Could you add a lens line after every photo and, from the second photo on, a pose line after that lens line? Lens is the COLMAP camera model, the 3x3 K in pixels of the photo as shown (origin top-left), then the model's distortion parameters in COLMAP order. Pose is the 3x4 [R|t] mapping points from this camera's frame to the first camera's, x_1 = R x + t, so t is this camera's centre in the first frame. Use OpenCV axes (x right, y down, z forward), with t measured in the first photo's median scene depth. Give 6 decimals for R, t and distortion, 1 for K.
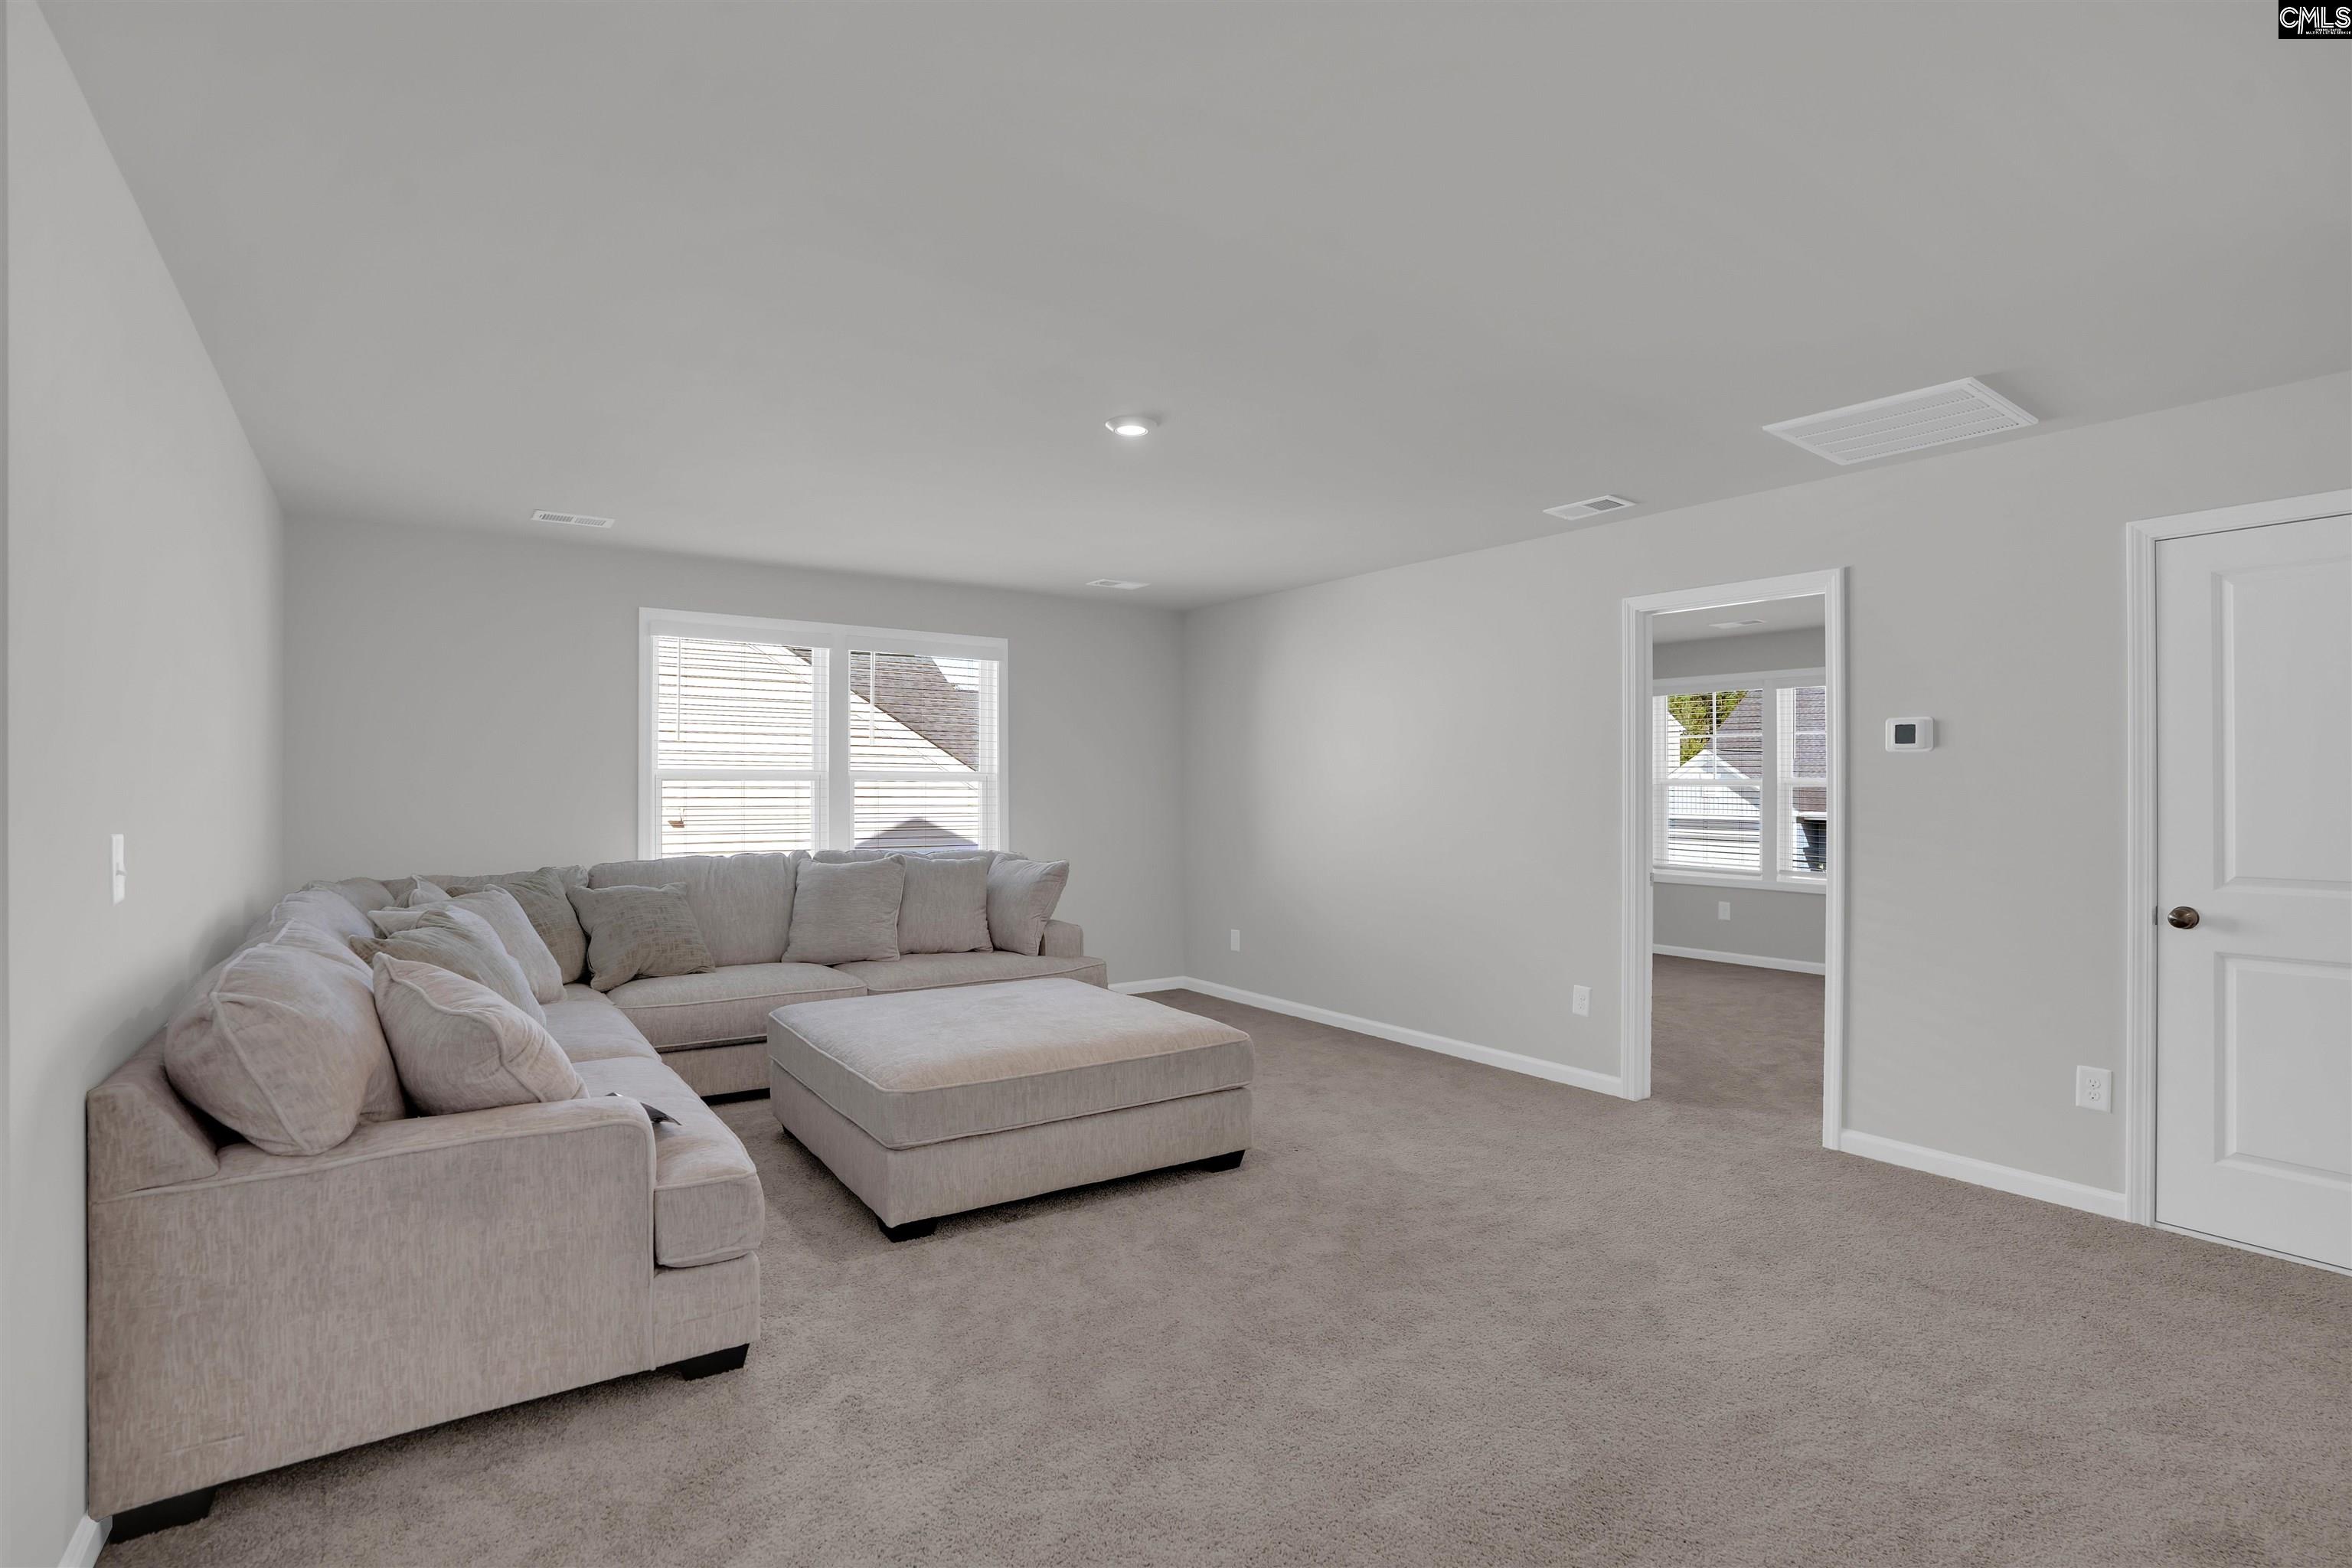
lens RADIAL K [[1126.5, 0, 1175.3], [0, 1126.5, 792.3], [0, 0, 1]] dist [-0.077139, 0.030921]
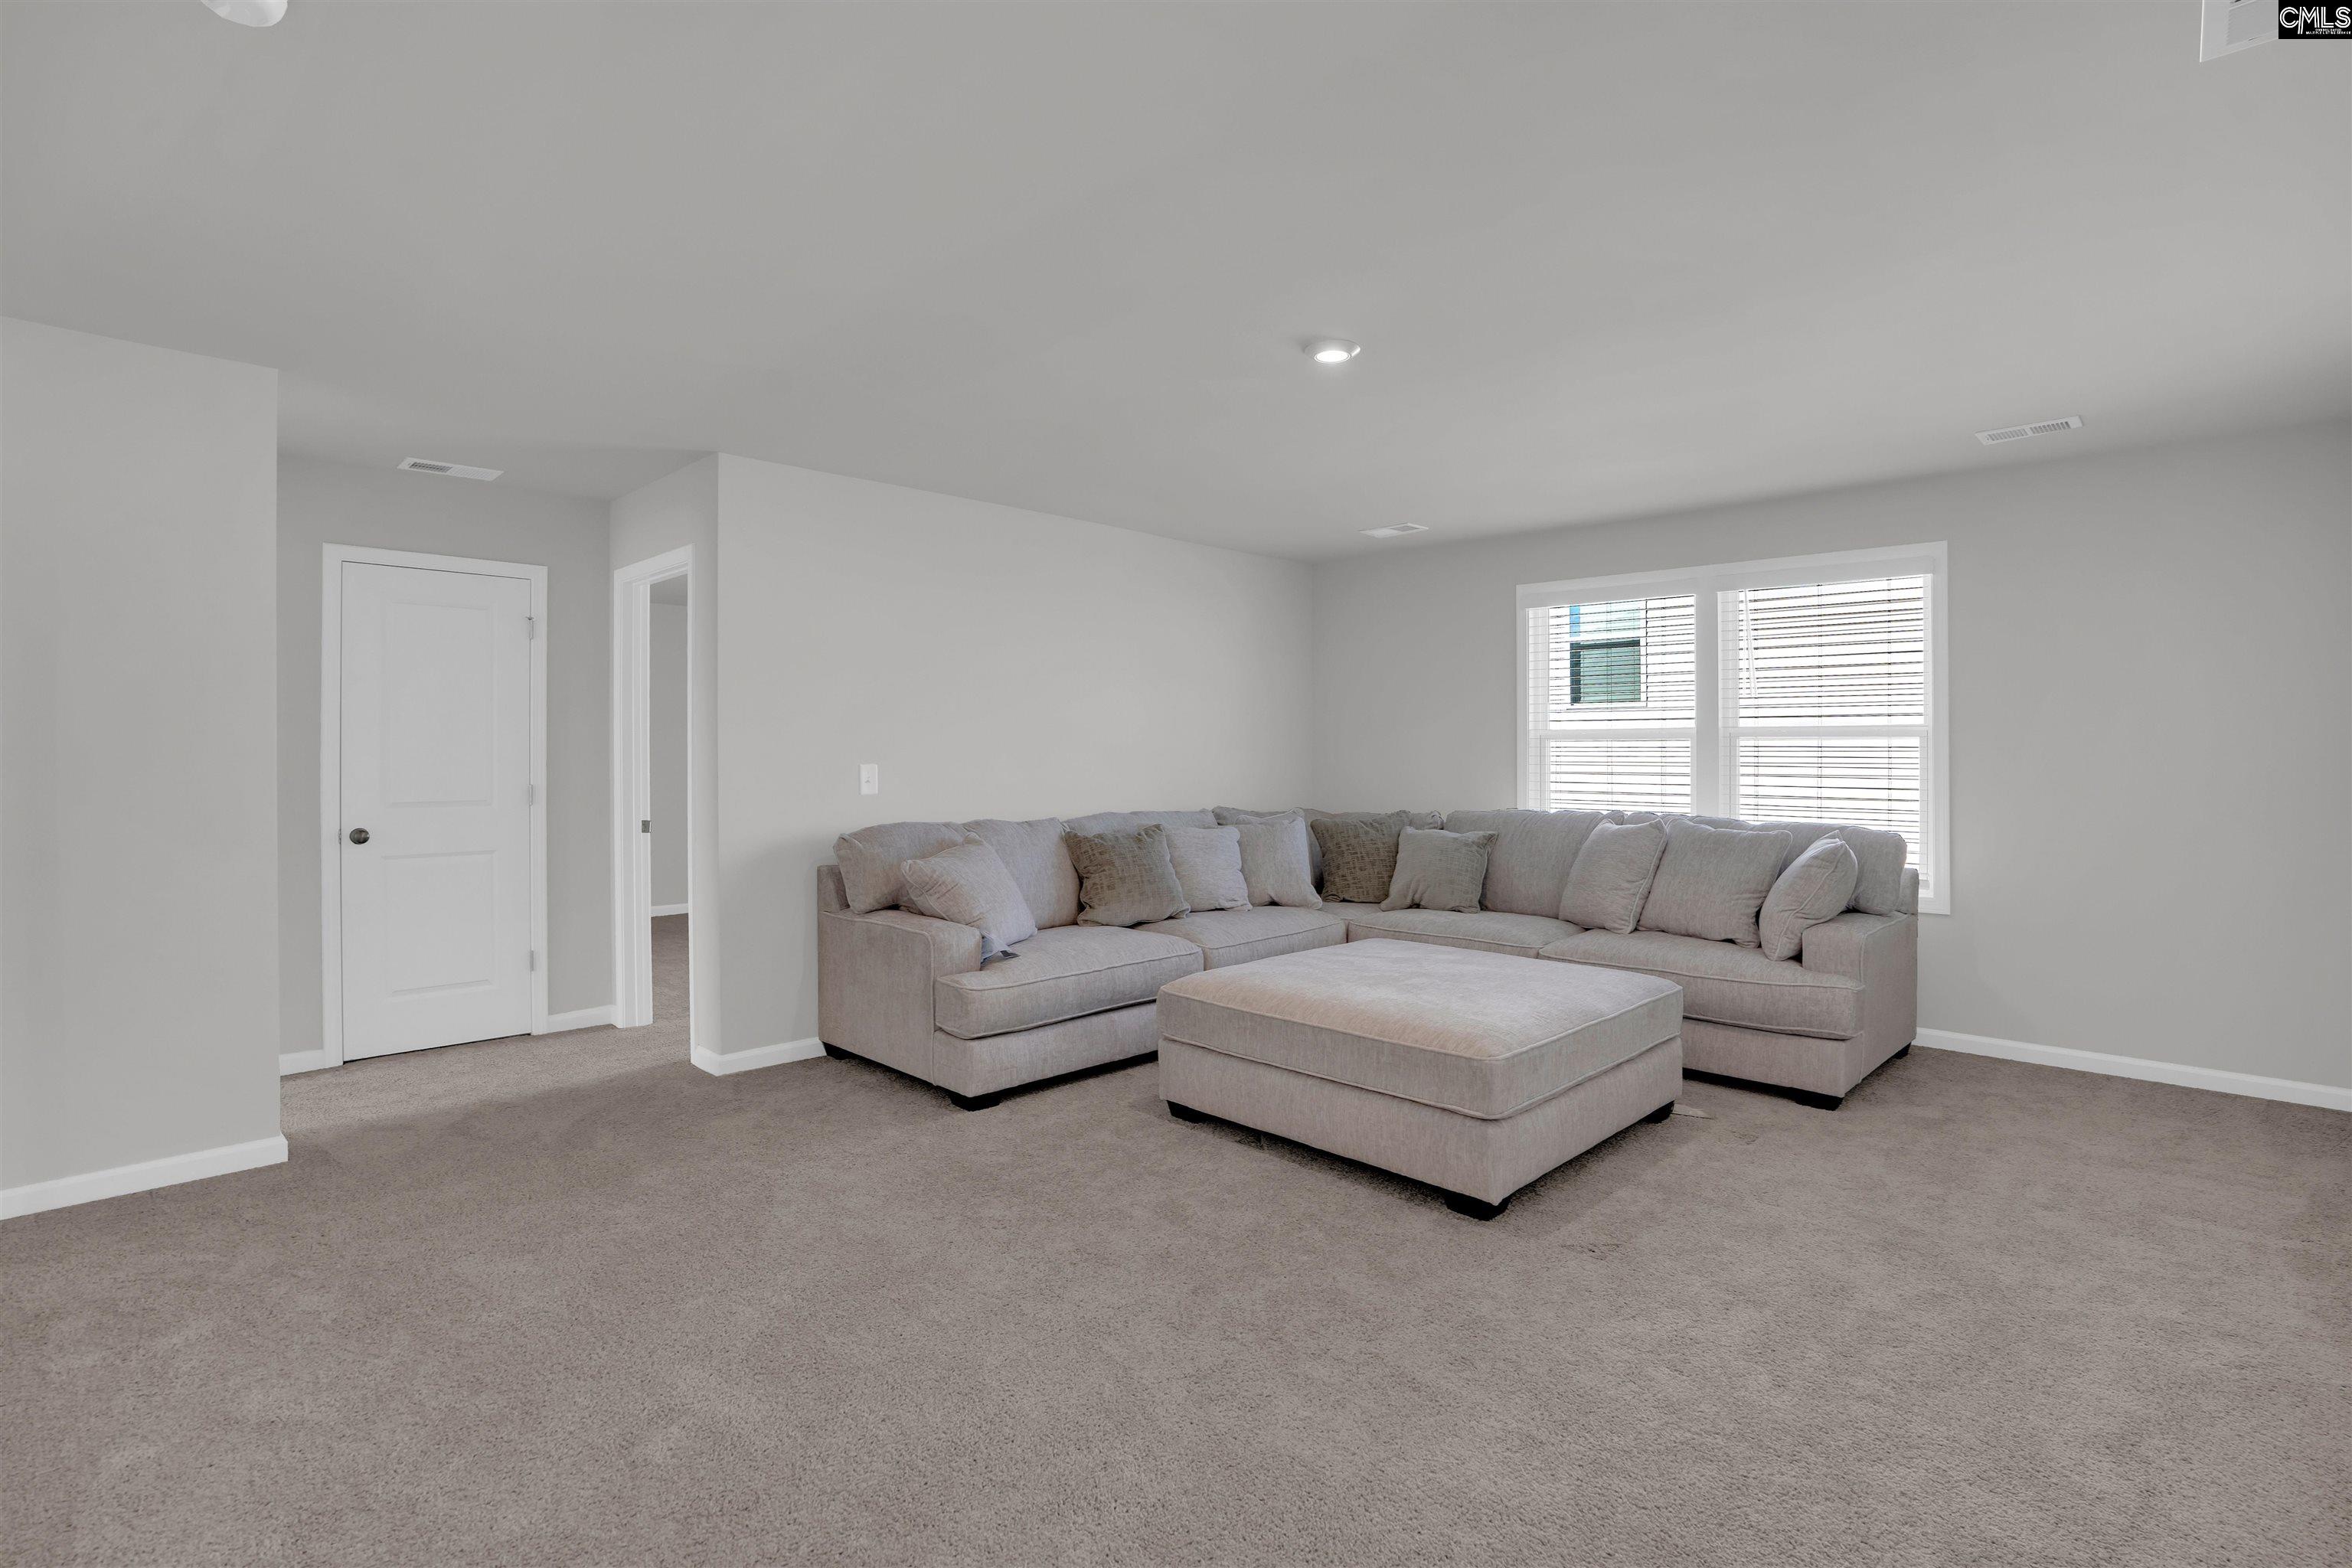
lens RADIAL K [[1105.7, 0, 1181.3], [0, 1105.7, 792.4], [0, 0, 1]] dist [-0.073679, 0.027446]
pose [[0.176486, 0.031102, -0.983812, 0.687318], [-0.005789, 0.999516, 0.030560, 0.011746], [0.984286, 0.000302, 0.176581, 0.592595]]
